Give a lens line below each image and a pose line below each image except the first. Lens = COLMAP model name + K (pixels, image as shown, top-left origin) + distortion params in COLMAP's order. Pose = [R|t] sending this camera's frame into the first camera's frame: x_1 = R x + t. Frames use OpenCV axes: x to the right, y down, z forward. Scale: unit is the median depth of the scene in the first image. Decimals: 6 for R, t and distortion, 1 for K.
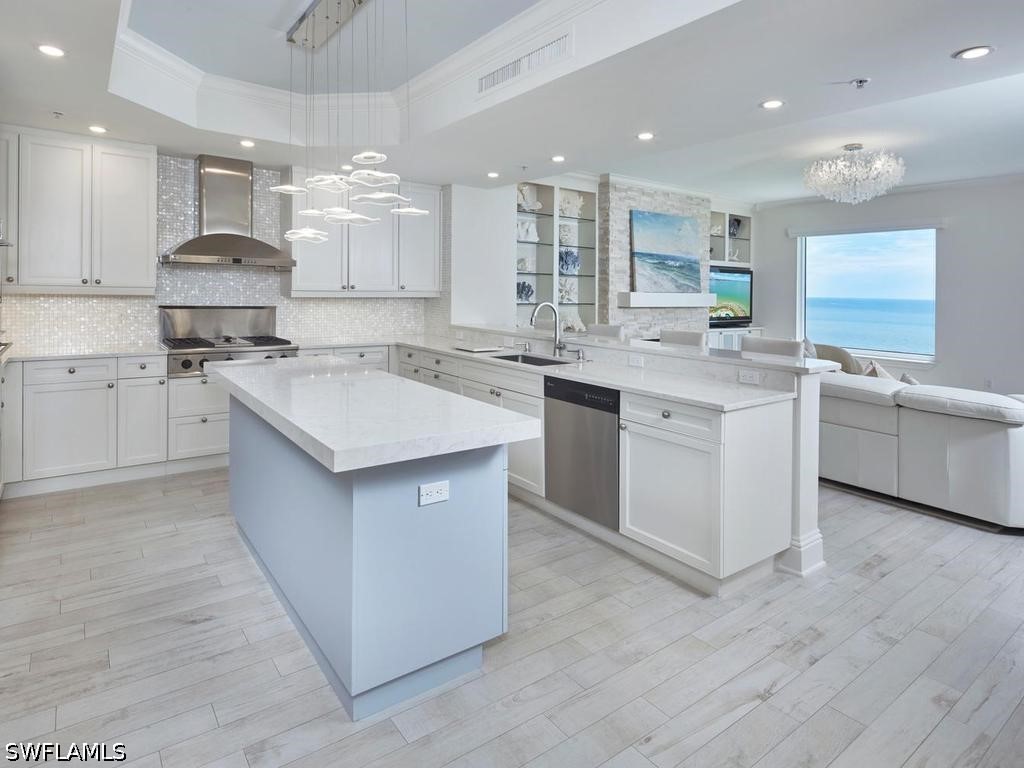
lens RADIAL K [[558.2, 0, 495.3], [0, 558.2, 338.8], [0, 0, 1]] dist [0.005299, -0.003765]
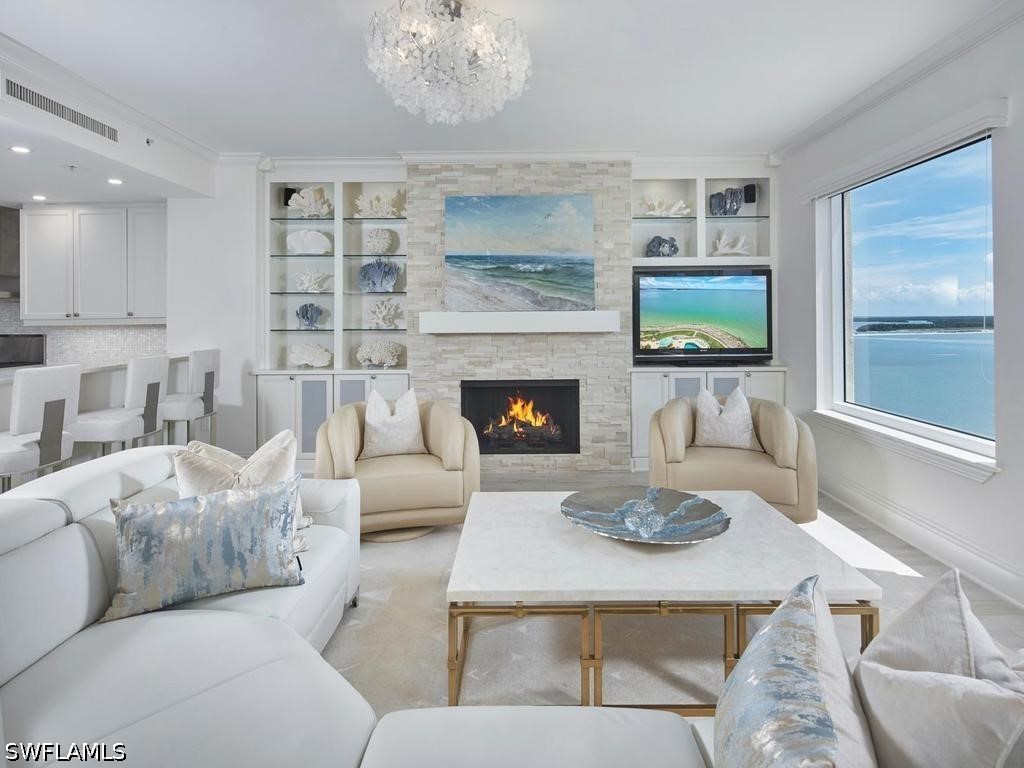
lens RADIAL K [[558.2, 0, 521.2], [0, 558.2, 359.1], [0, 0, 1]] dist [0.005299, -0.003765]
pose [[0.810694, 0.022414, -0.585041, 0.672908], [-0.029933, 0.999547, -0.003183, -0.022167], [0.584705, 0.020092, 0.810997, 0.435191]]
